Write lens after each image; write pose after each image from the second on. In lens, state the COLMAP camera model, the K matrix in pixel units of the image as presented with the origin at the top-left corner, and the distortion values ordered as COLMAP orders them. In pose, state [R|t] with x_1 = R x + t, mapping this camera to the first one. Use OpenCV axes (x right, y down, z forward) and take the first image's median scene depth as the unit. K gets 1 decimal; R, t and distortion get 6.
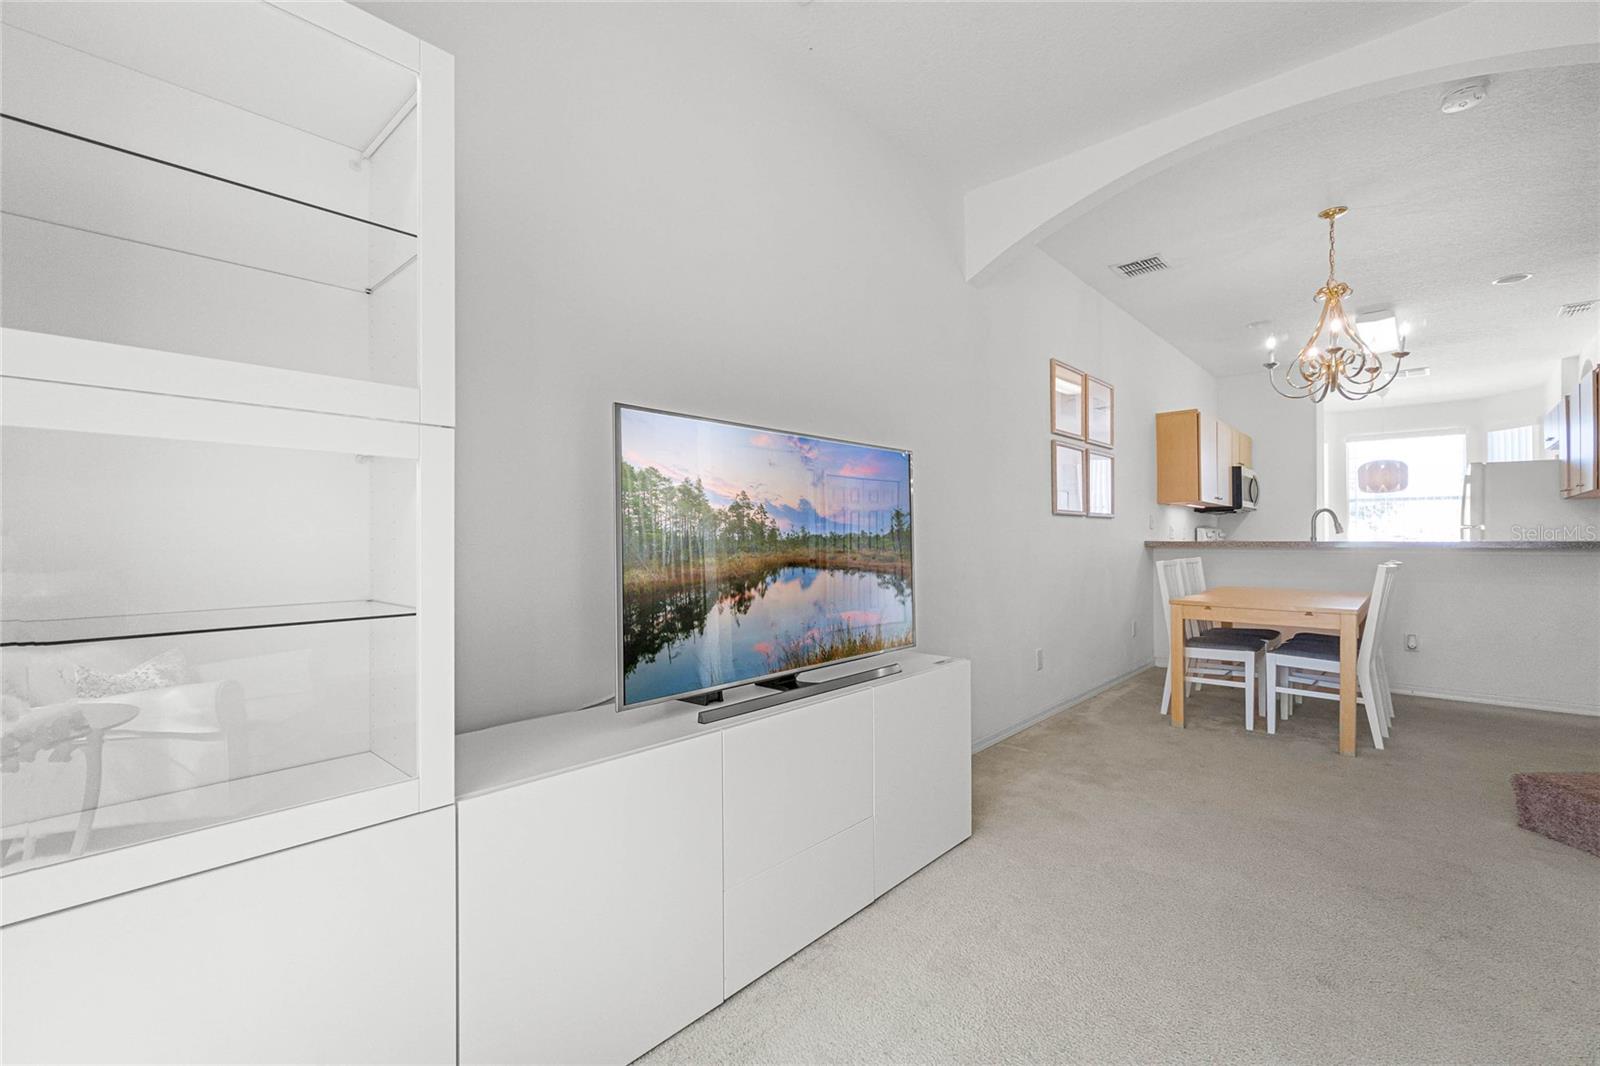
lens RADIAL K [[694.8, 0, 794.8], [0, 694.8, 532.9], [0, 0, 1]] dist [-0.001934, -0.000585]
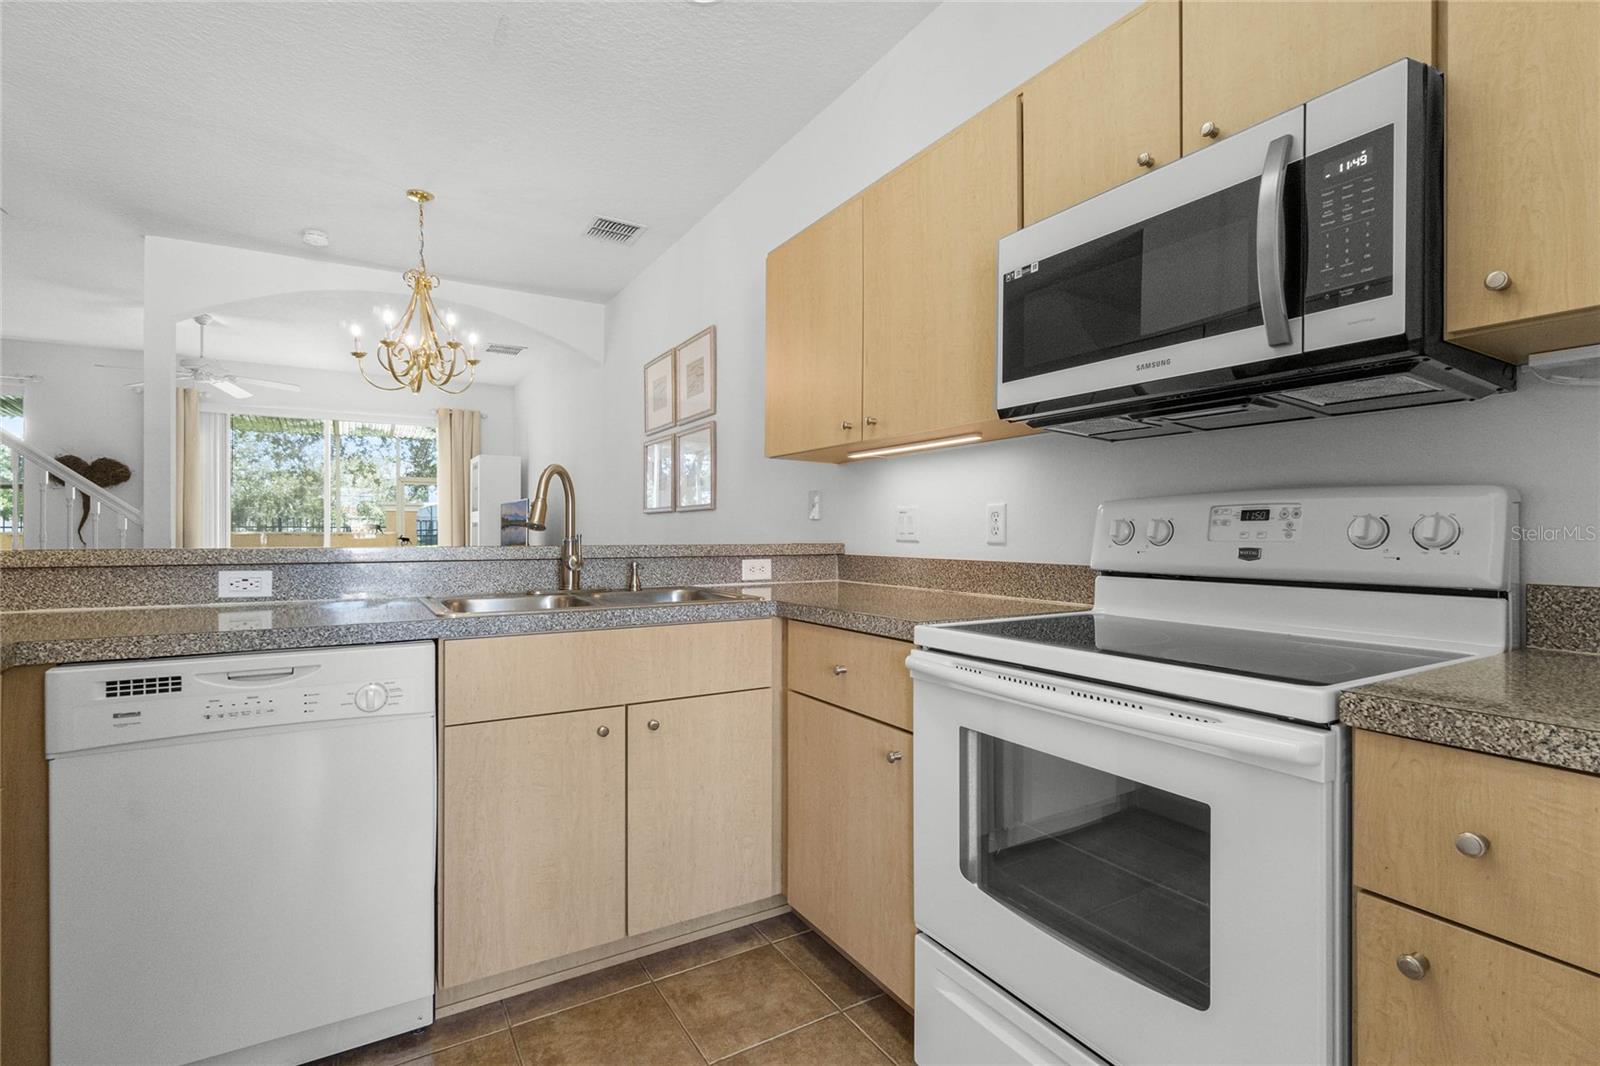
lens RADIAL K [[746.4, 0, 798.3], [0, 746.4, 533.4], [0, 0, 1]] dist [-0.004570, -0.000467]
pose [[-0.276714, 0.003528, -0.960946, 1.081350], [0.007299, 0.999972, 0.001569, 0.001679], [0.960925, -0.006580, -0.276732, 1.190466]]
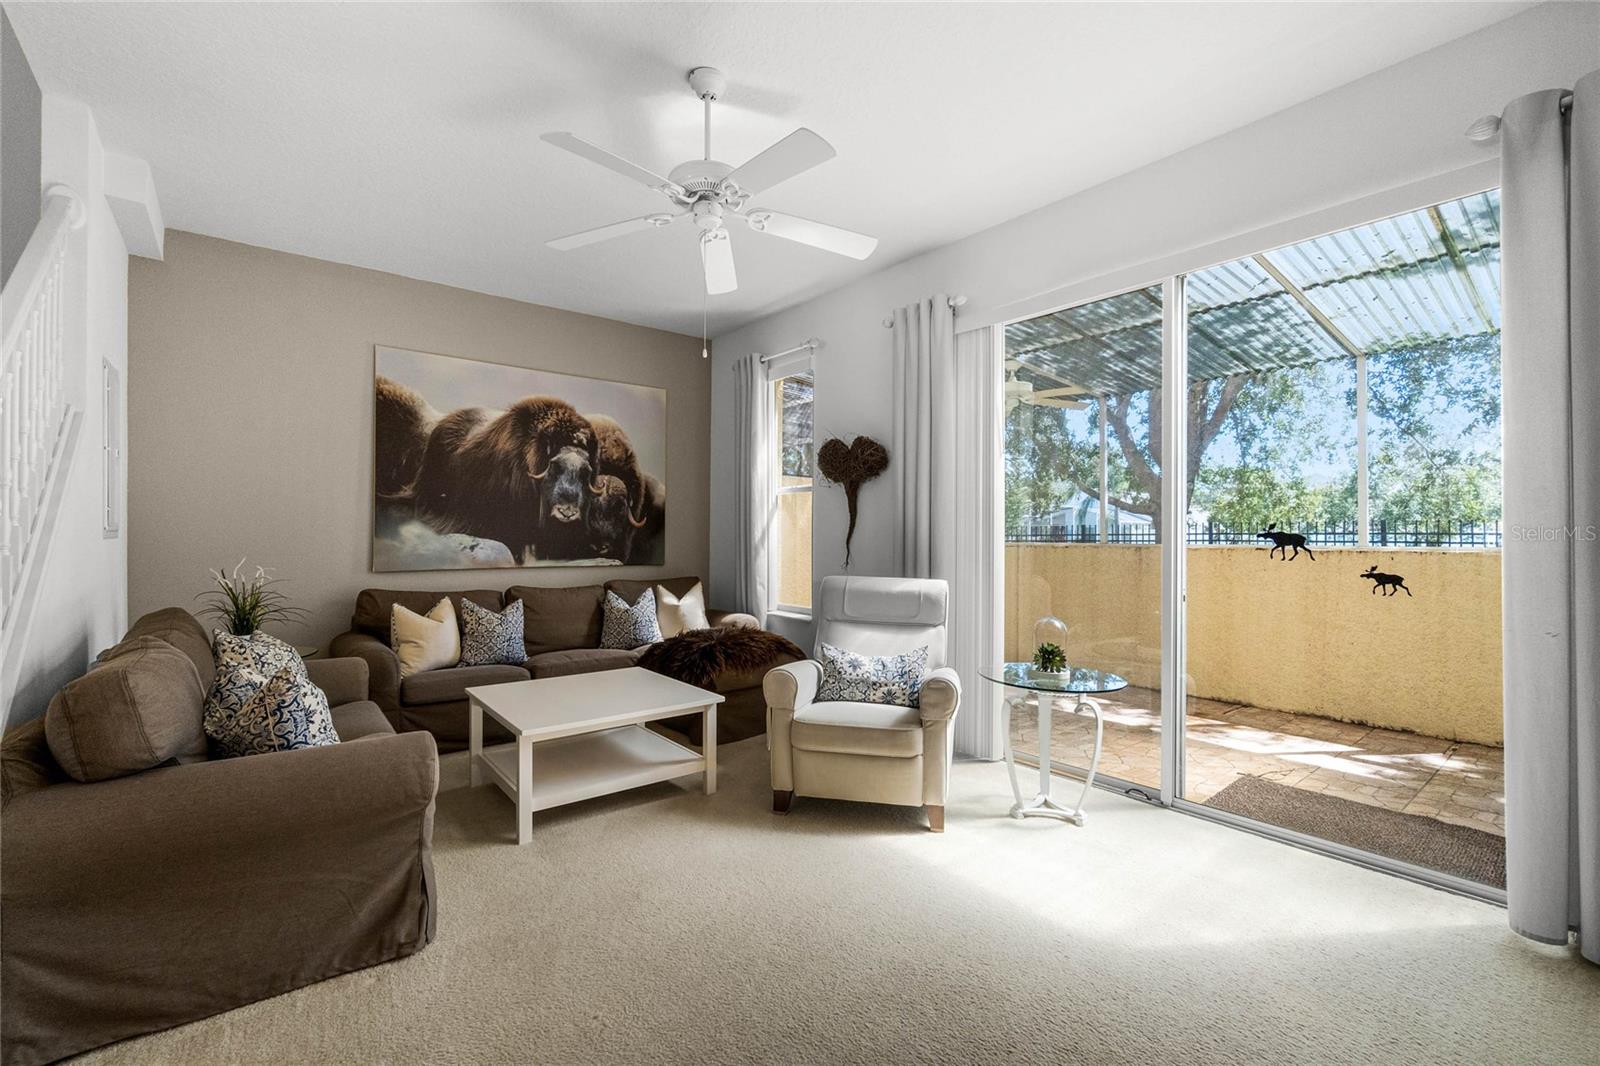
lens RADIAL K [[688.9, 0, 799.6], [0, 688.9, 534.1], [0, 0, 1]] dist [-0.002289, -0.000282]
pose [[-0.990632, 0.001490, 0.136550, 0.170013], [0.000054, 0.999945, -0.010519, -0.014085], [-0.136558, -0.010413, -0.990577, 0.504691]]
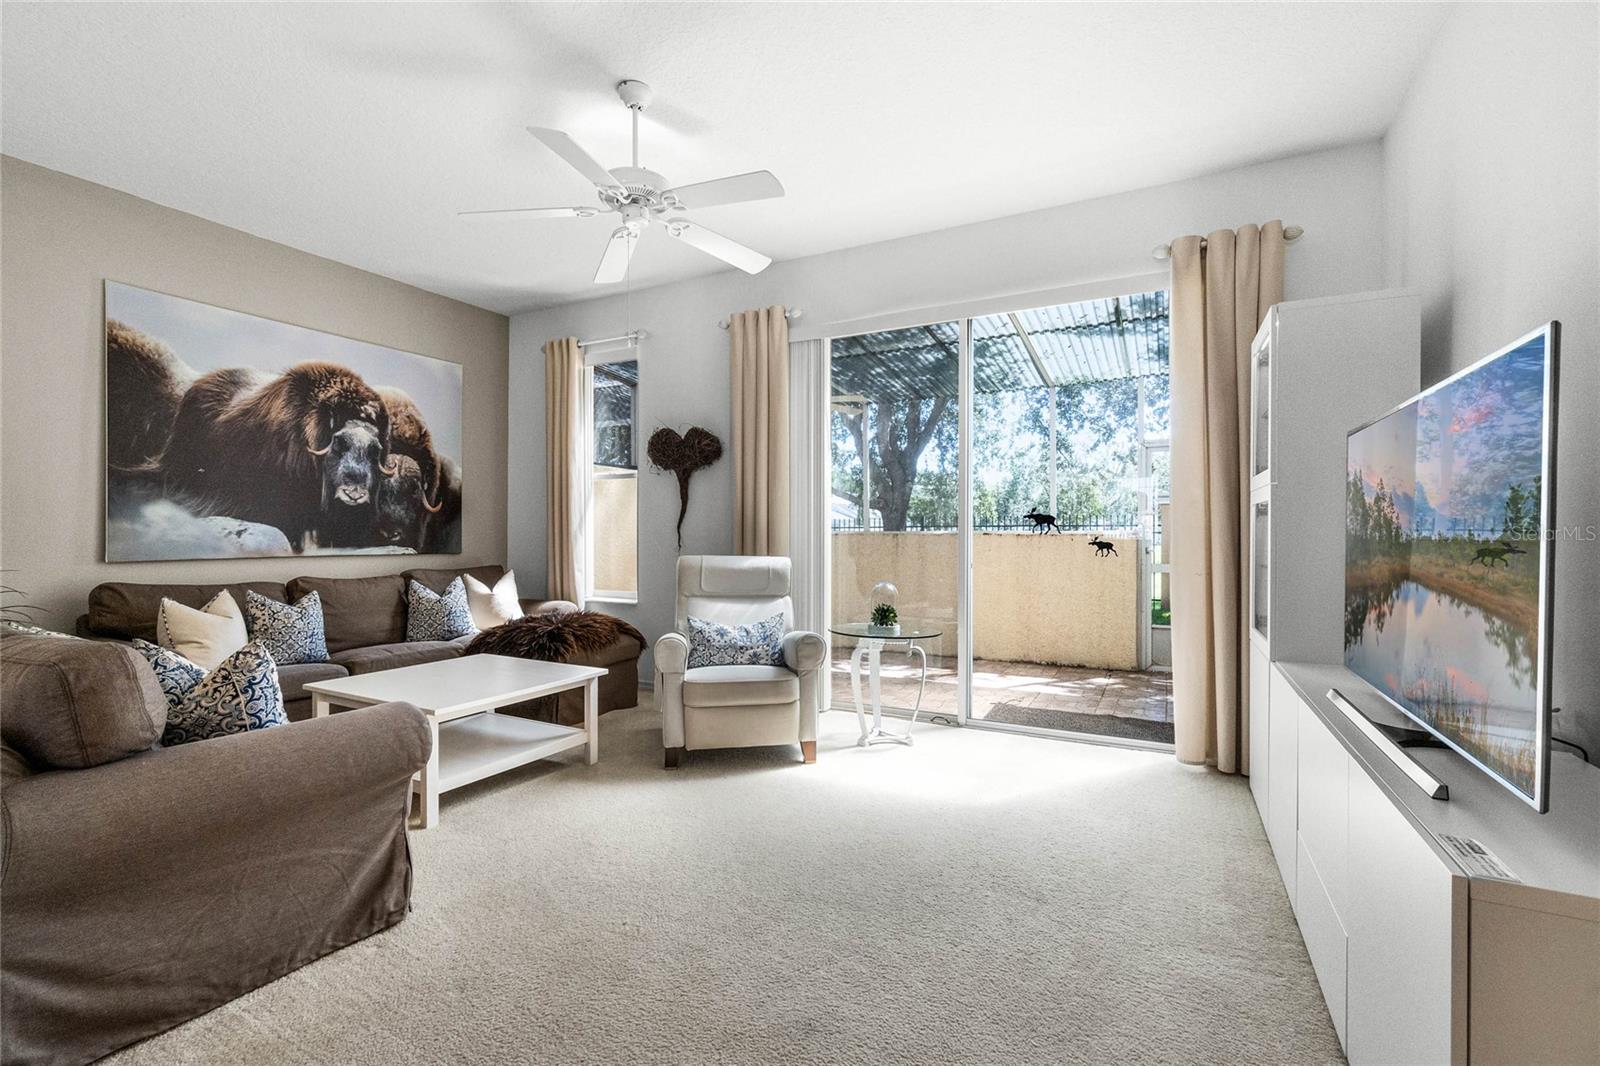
lens RADIAL K [[708.6, 0, 798.6], [0, 708.6, 535.8], [0, 0, 1]] dist [-0.000448, -0.000527]
pose [[-0.965044, 0.005063, -0.262038, 0.310717], [0.006017, 0.999978, -0.002840, 0.001634], [0.262018, -0.004317, -0.965053, 0.584481]]
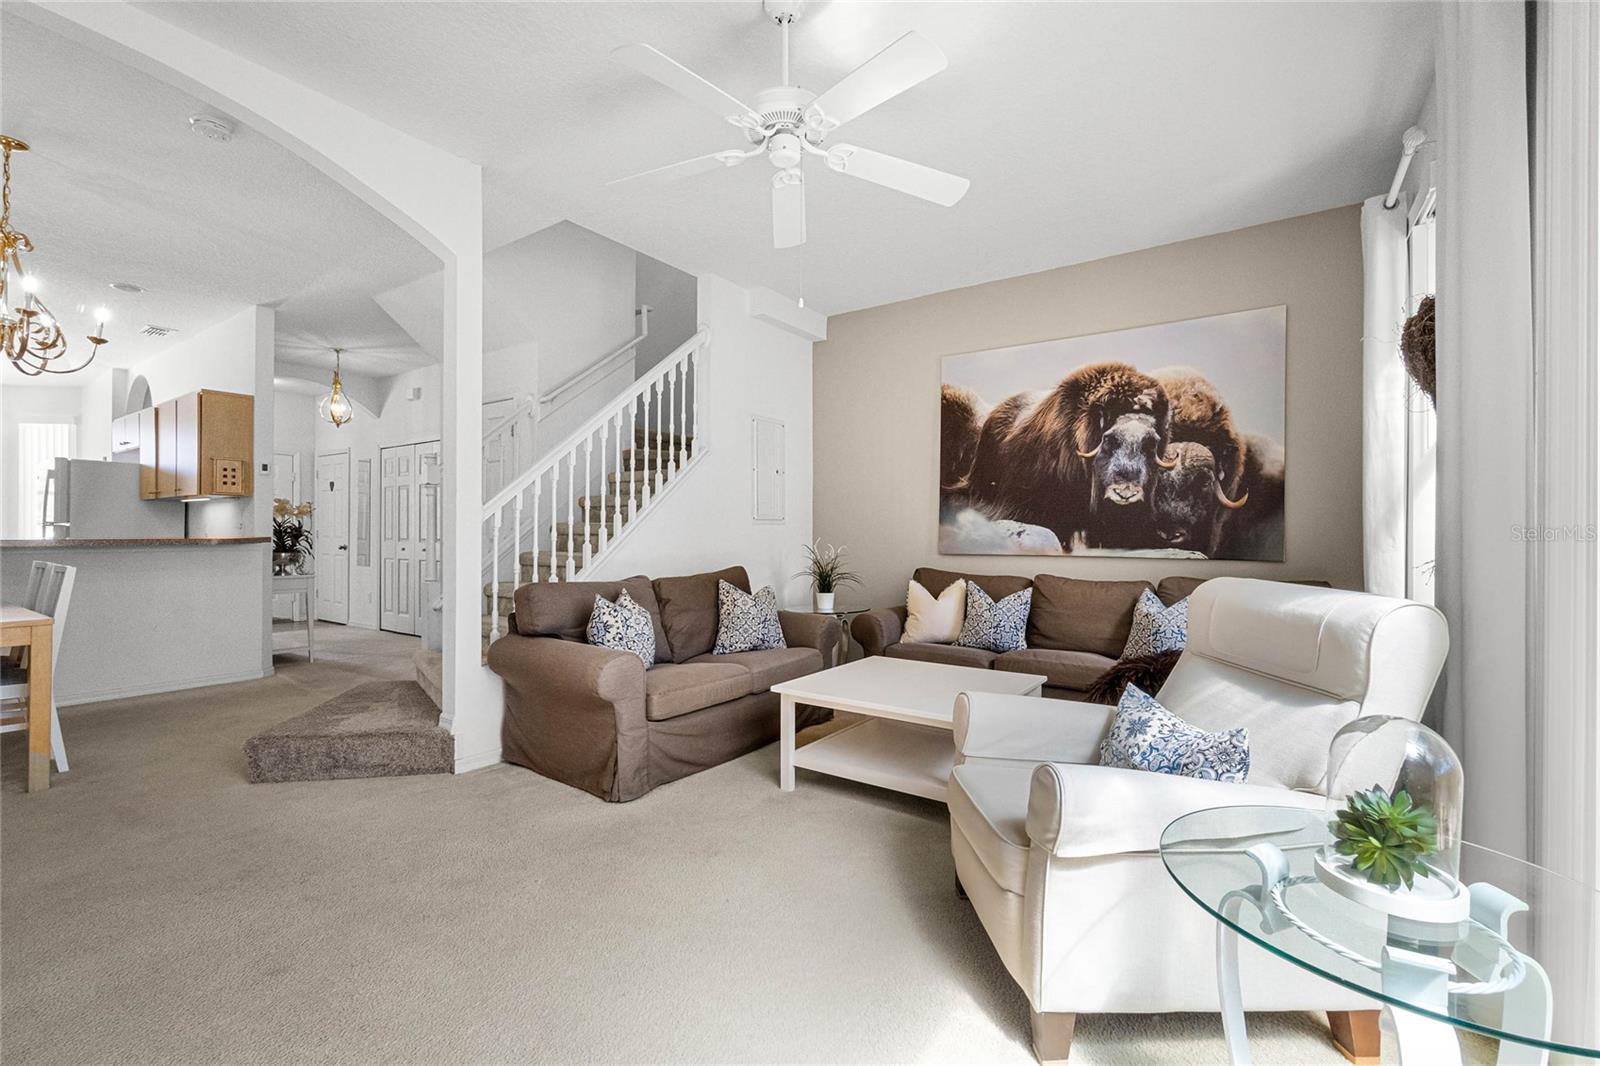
lens RADIAL K [[694.8, 0, 794.8], [0, 694.8, 532.9], [0, 0, 1]] dist [-0.001934, -0.000585]
pose [[-0.136577, 0.004617, 0.990619, -0.112795], [-0.009117, 0.999941, -0.005917, -0.000208], [-0.990587, -0.009839, -0.136527, 0.119922]]
